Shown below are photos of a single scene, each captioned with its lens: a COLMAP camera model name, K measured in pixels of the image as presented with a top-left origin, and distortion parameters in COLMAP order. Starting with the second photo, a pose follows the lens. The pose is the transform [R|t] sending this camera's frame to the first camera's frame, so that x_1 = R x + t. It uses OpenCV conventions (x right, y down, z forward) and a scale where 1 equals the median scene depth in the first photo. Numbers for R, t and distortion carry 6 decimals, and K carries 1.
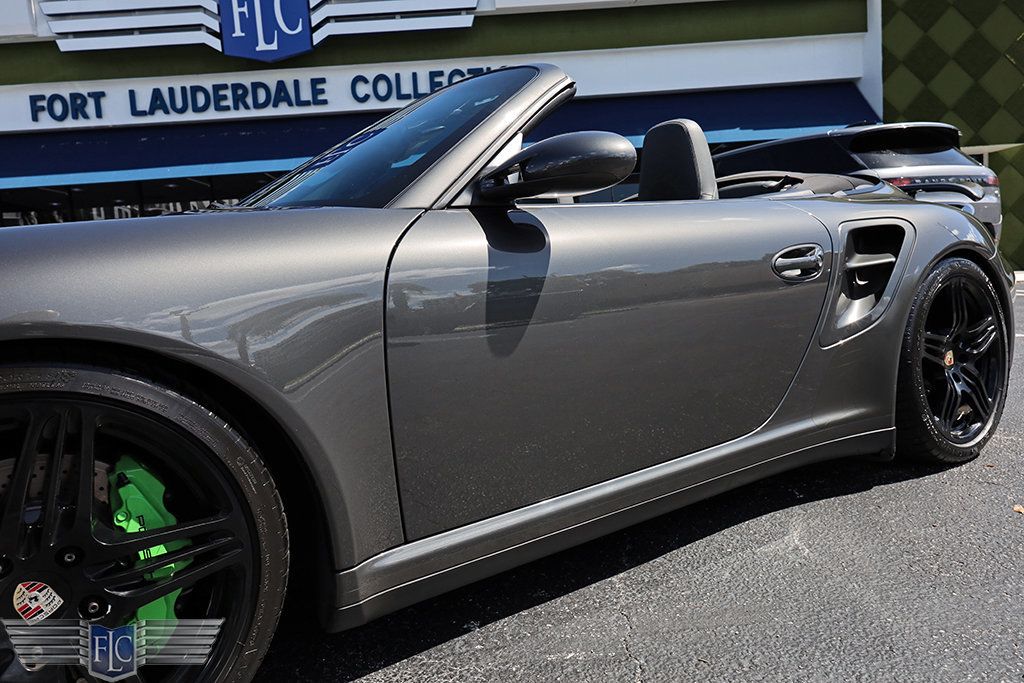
lens RADIAL K [[691.4, 0, 511.3], [0, 691.4, 339.9], [0, 0, 1]] dist [0.008063, -0.002755]
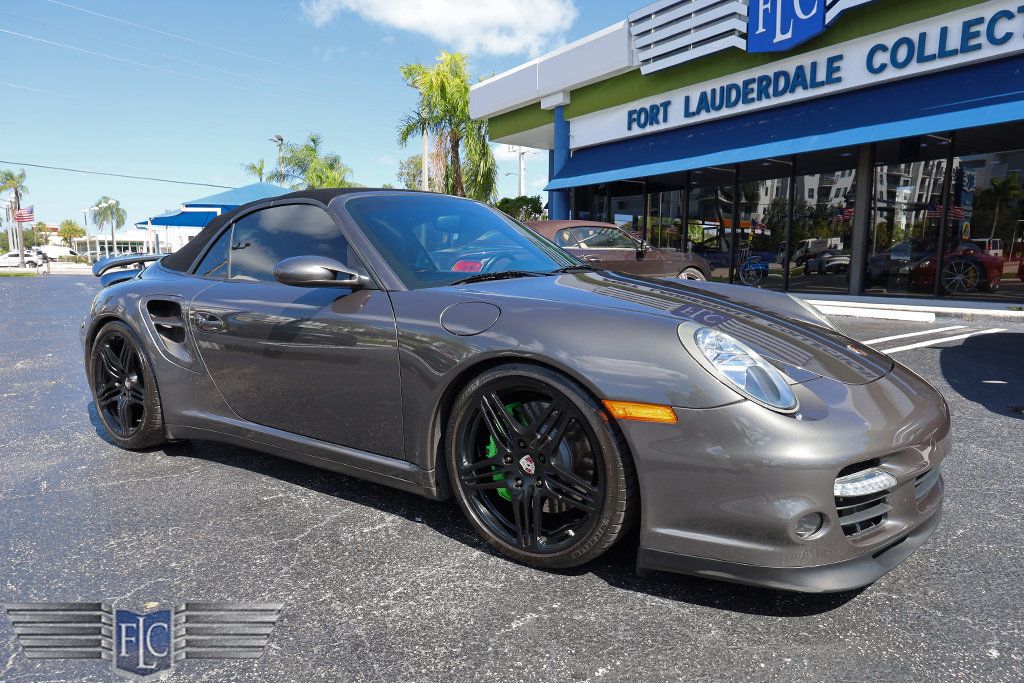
lens RADIAL K [[636.1, 0, 517.8], [0, 636.1, 342.9], [0, 0, 1]] dist [0.008163, -0.002643]
pose [[0.556982, 0.172803, -0.812348, 0.279282], [-0.106564, 0.984900, 0.136443, -0.051081], [0.823659, 0.010570, 0.566986, 0.115810]]
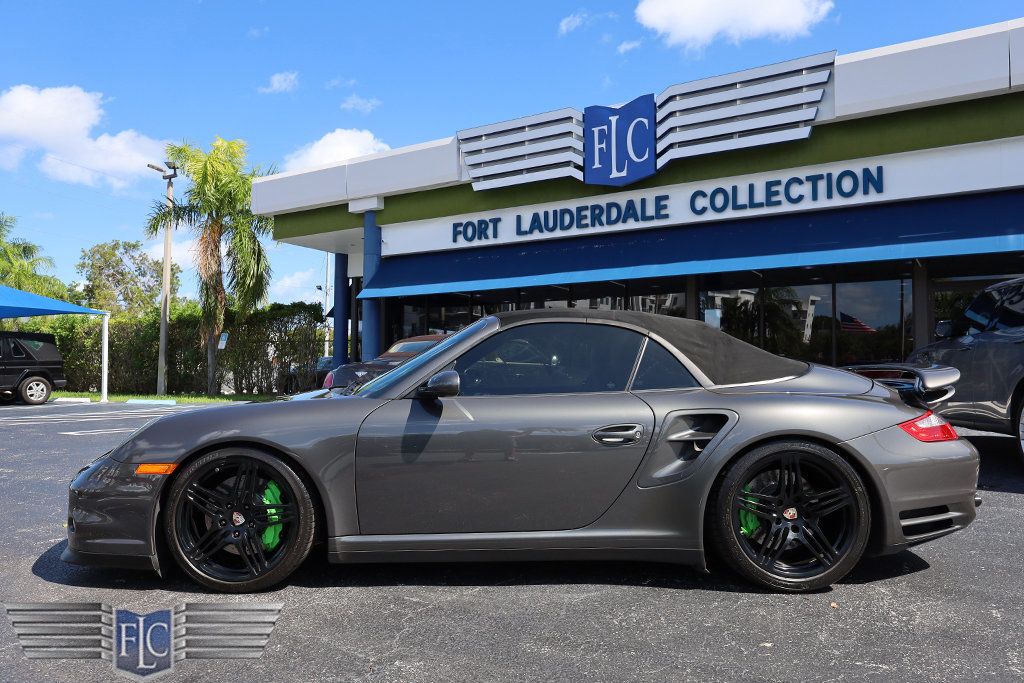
lens RADIAL K [[744.2, 0, 489.9], [0, 744.2, 340.2], [0, 0, 1]] dist [0.006309, -0.003512]
pose [[0.825586, 0.042696, -0.562658, 0.174915], [-0.105571, 0.991214, -0.079689, -0.024139], [0.554312, 0.125191, 0.822840, -0.105950]]
